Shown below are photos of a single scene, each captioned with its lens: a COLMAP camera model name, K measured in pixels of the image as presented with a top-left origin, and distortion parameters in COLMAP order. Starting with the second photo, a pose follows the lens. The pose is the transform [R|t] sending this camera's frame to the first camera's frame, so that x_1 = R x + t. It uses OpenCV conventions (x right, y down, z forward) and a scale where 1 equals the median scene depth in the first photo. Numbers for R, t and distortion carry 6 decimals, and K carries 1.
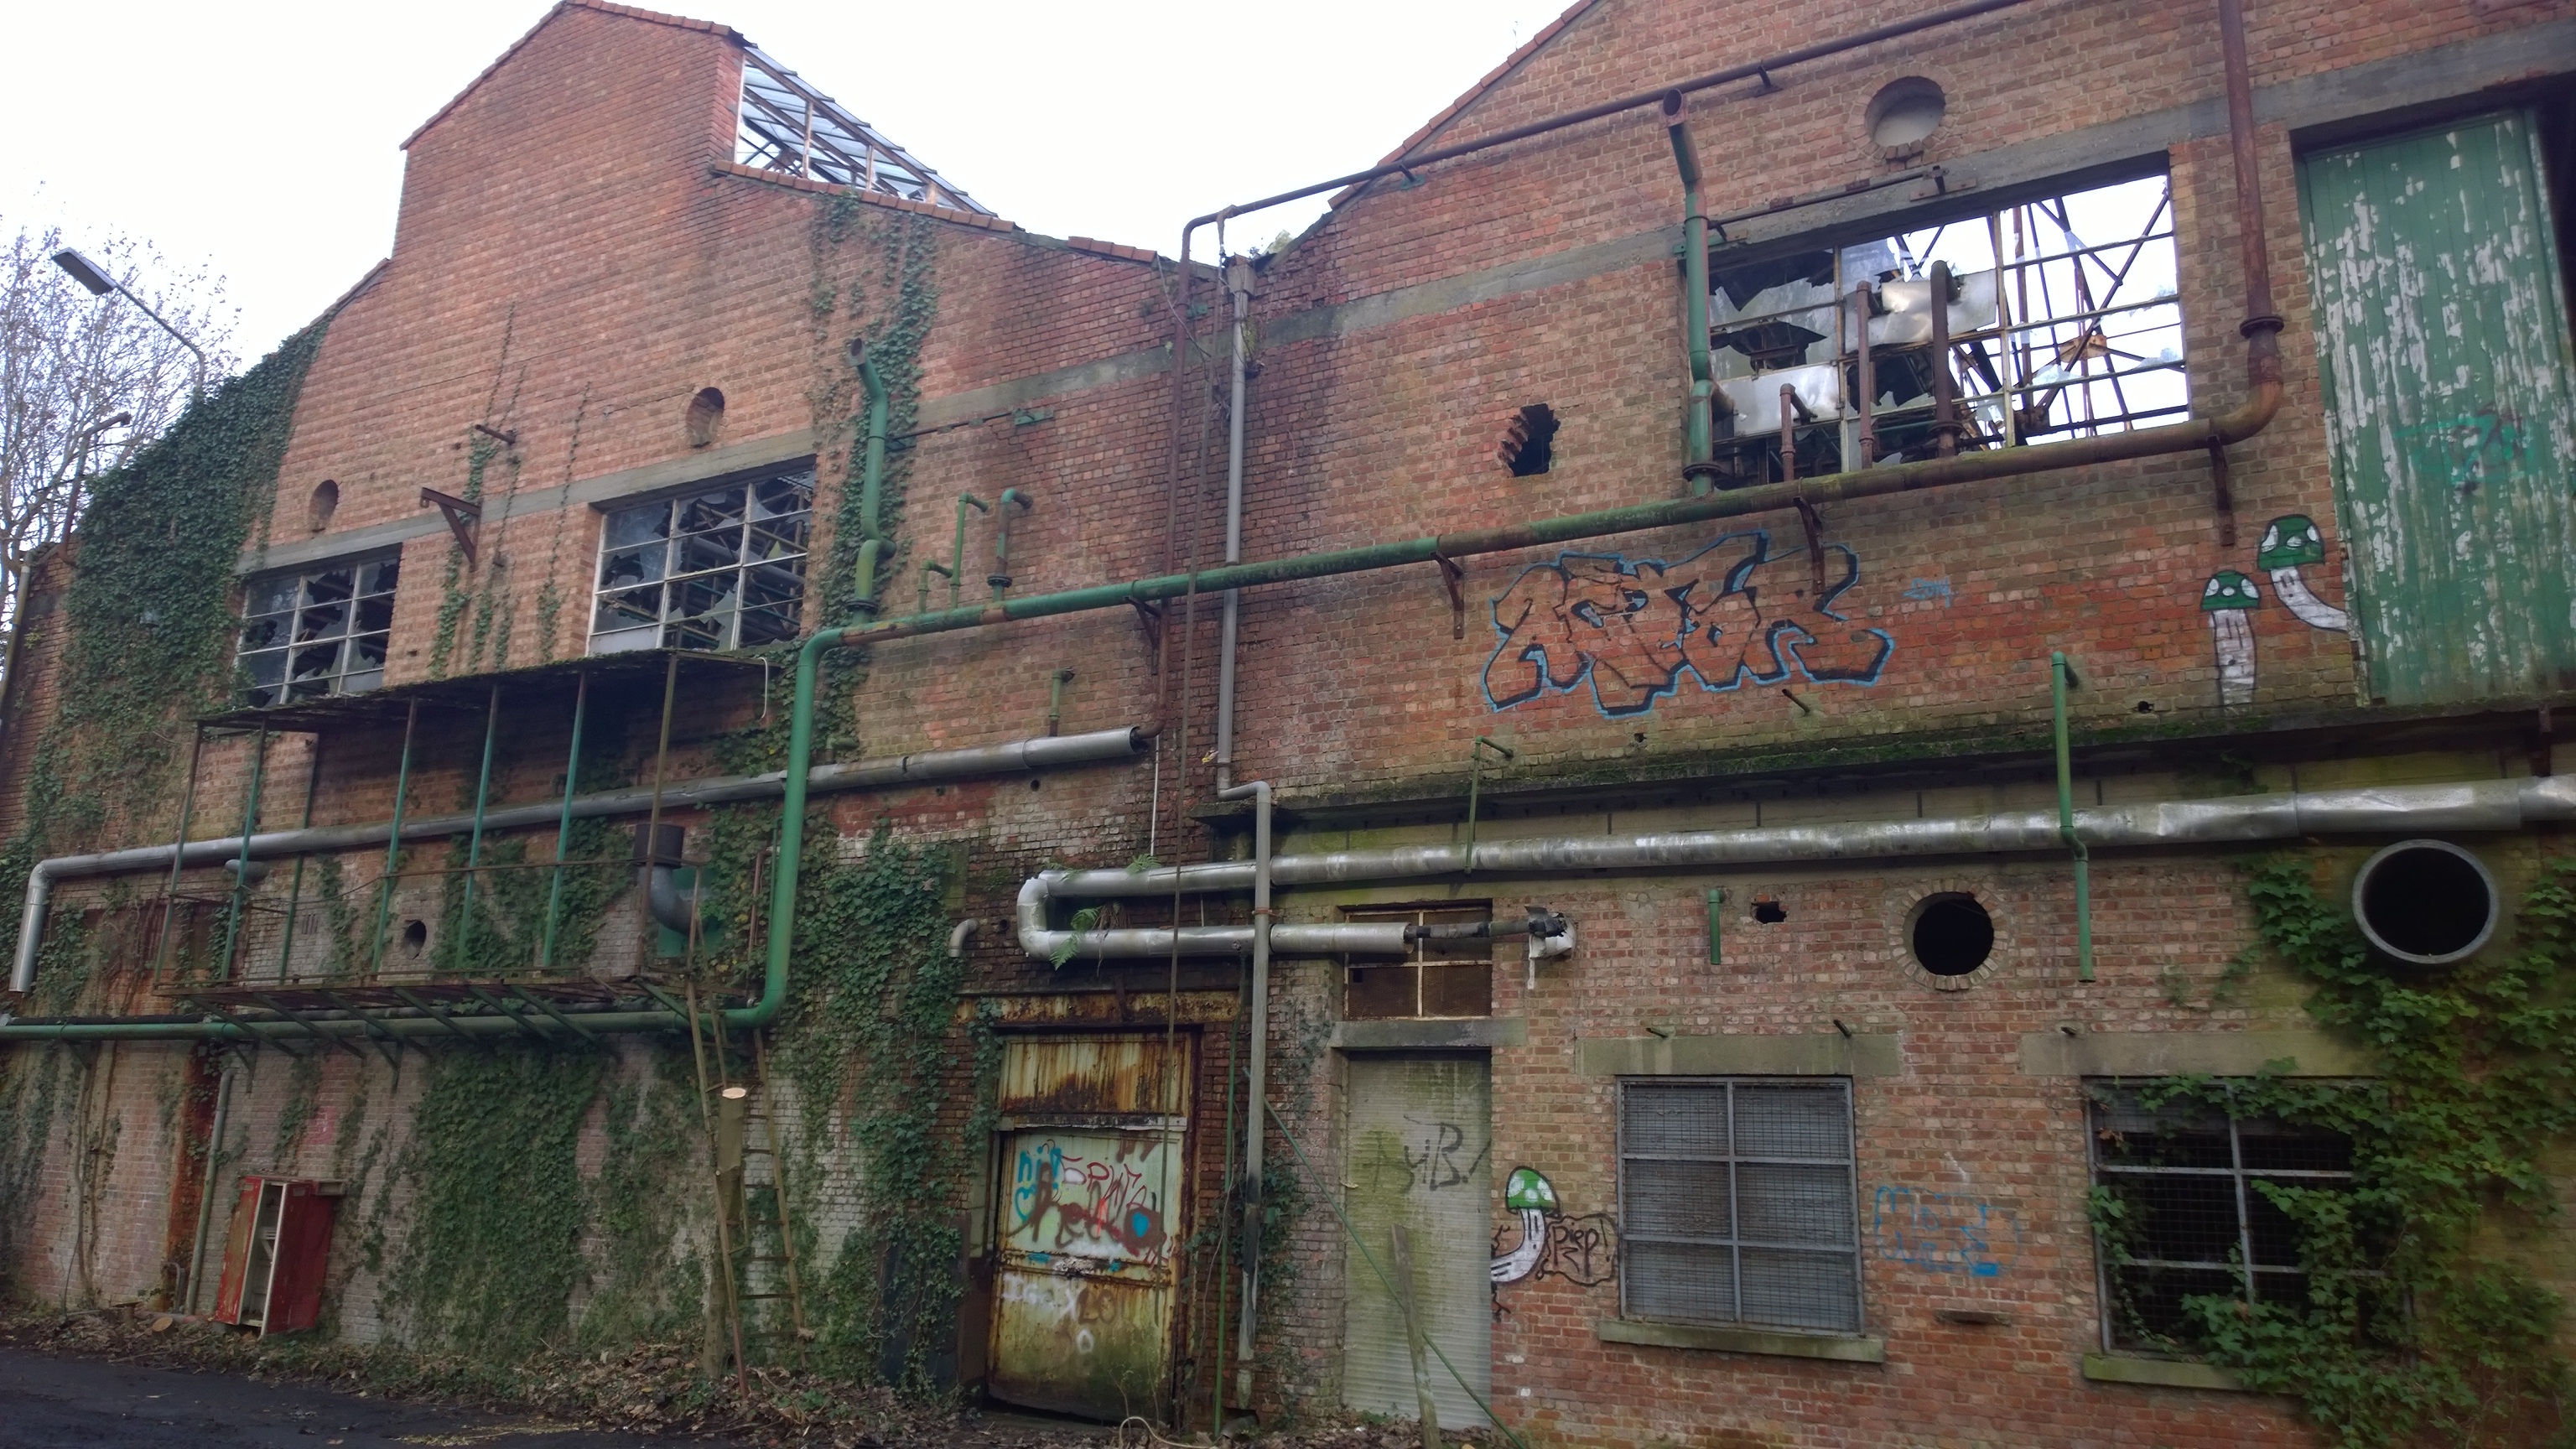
lens RADIAL K [[1832.4, 0, 1284.1], [0, 1832.4, 707.7], [0, 0, 1]] dist [0.042298, -0.038917]
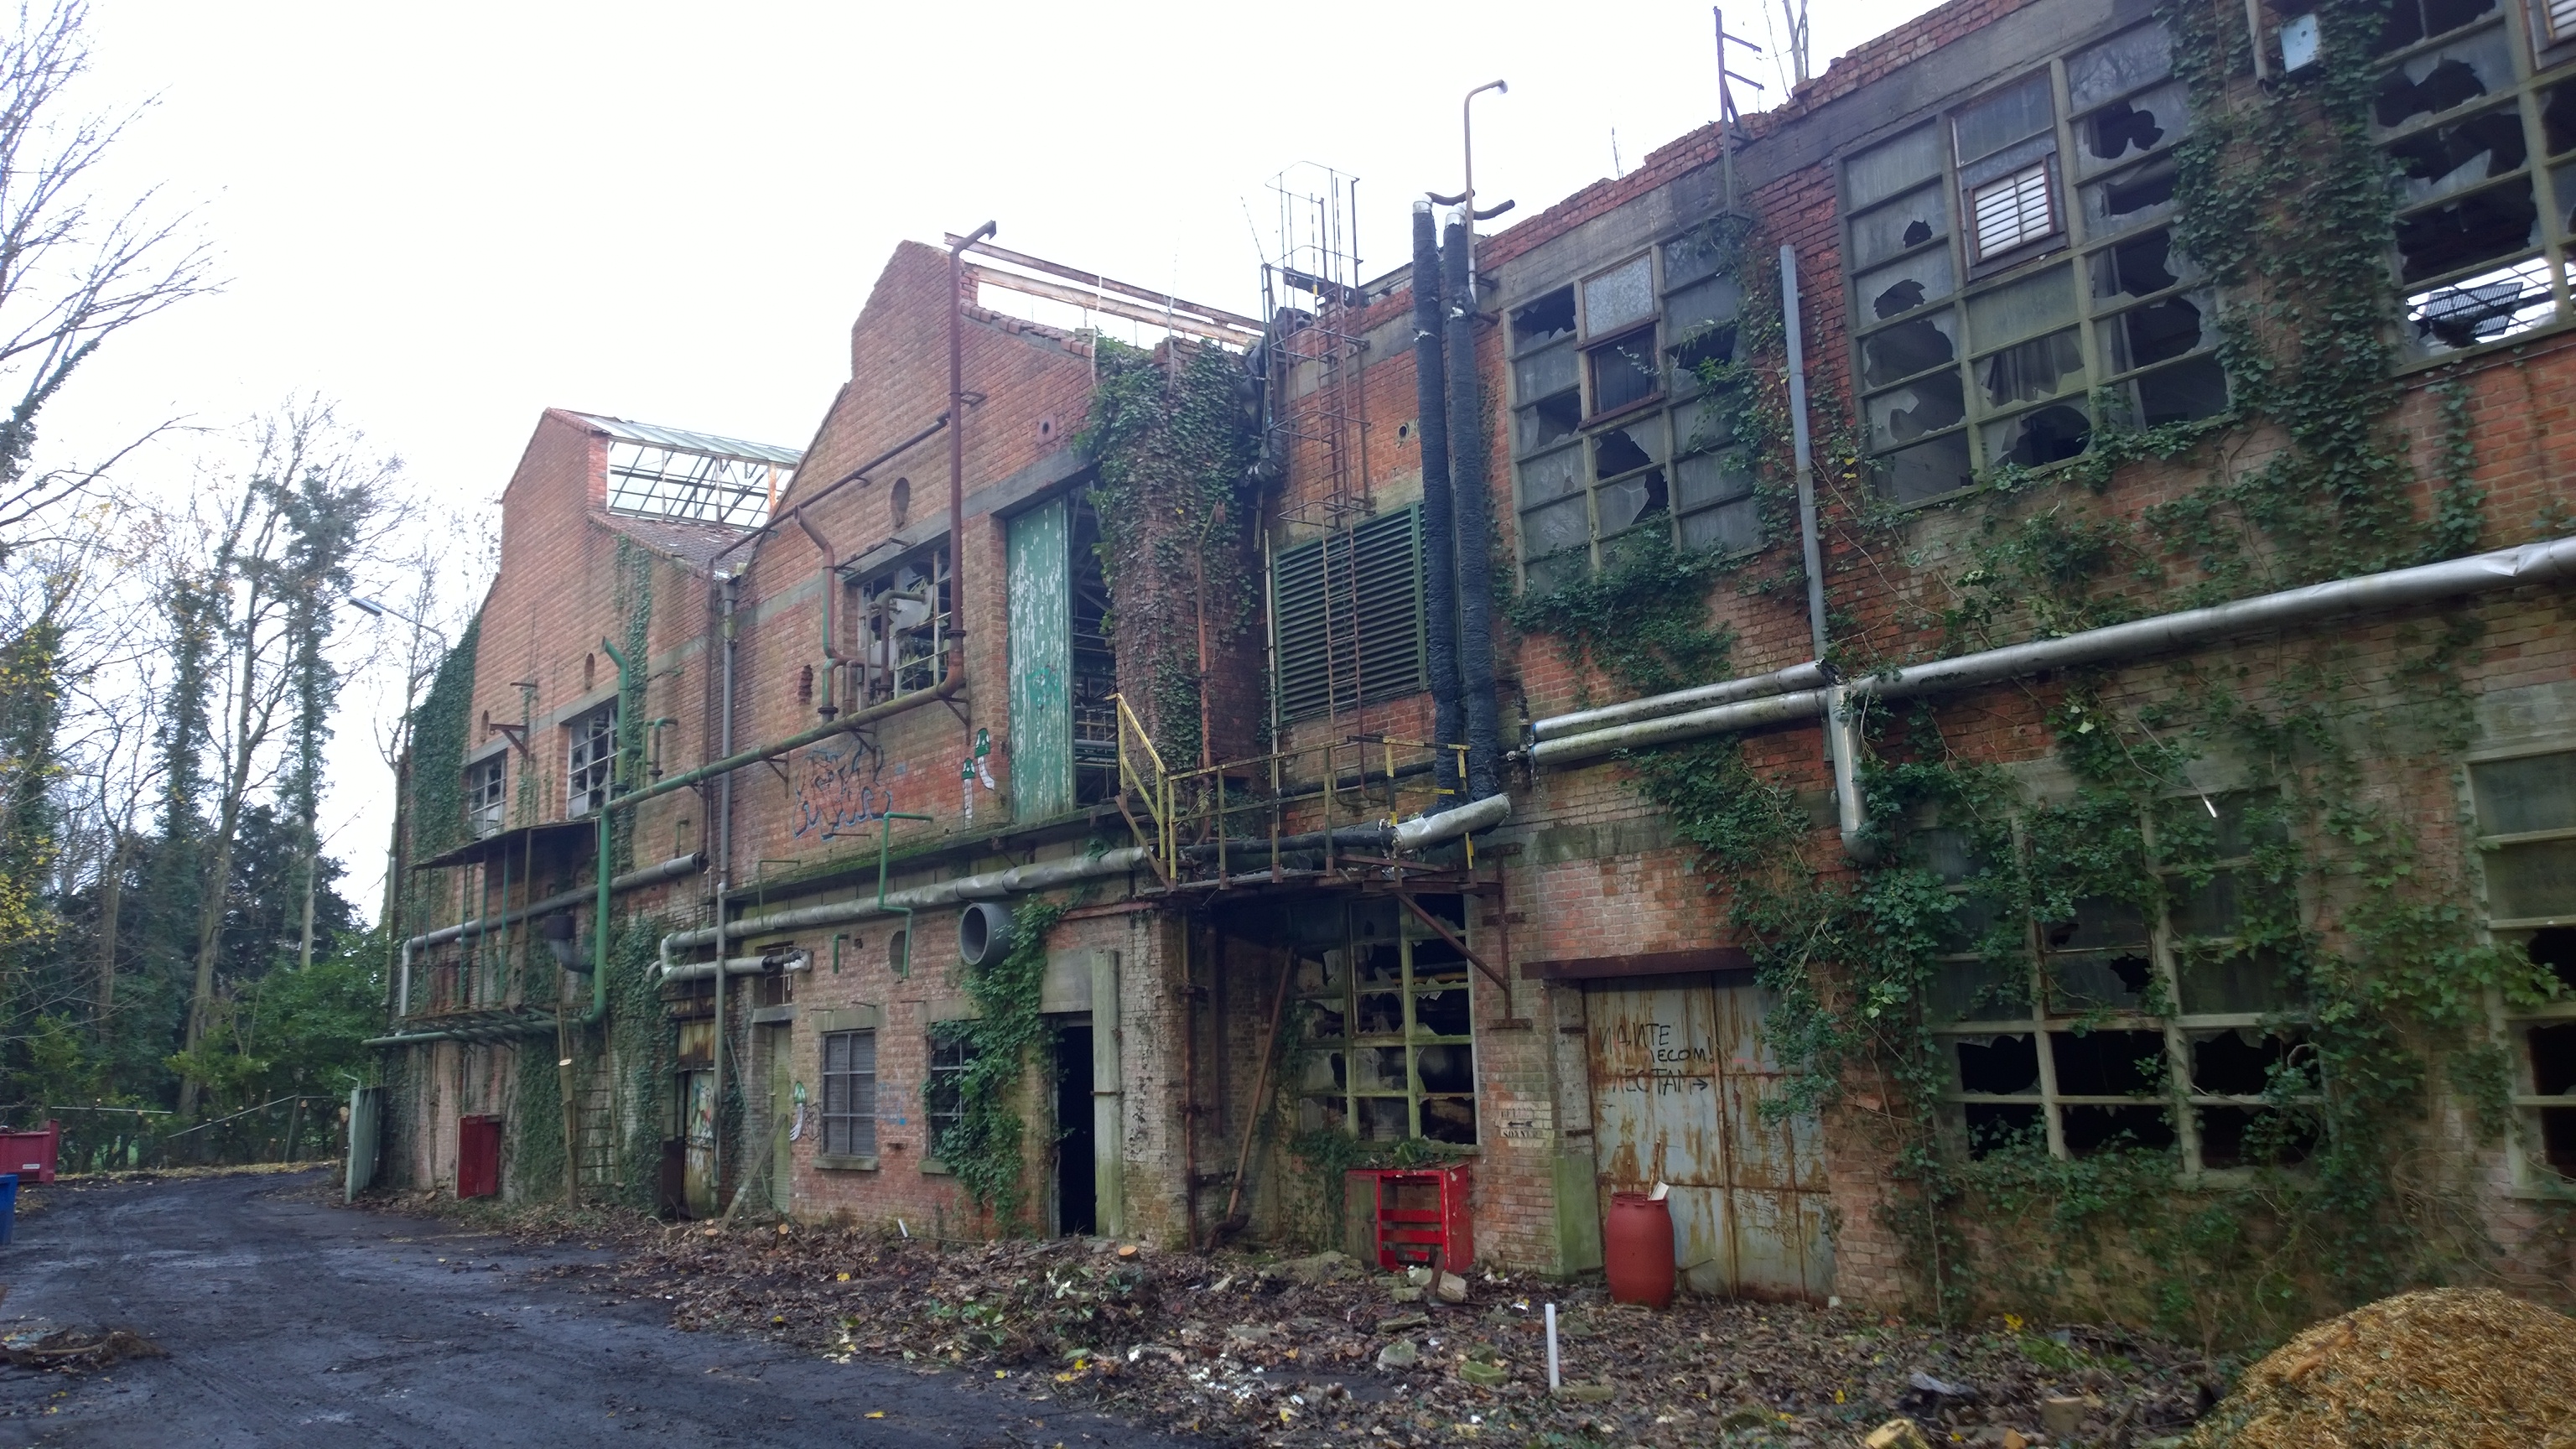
lens RADIAL K [[1832.4, 0, 1280.9], [0, 1832.4, 705.8], [0, 0, 1]] dist [0.042298, -0.038917]
pose [[0.928162, -0.127665, -0.349597, 1.204803], [0.147402, 0.988612, 0.030326, -0.111505], [0.341744, -0.079679, 0.936409, -0.544699]]
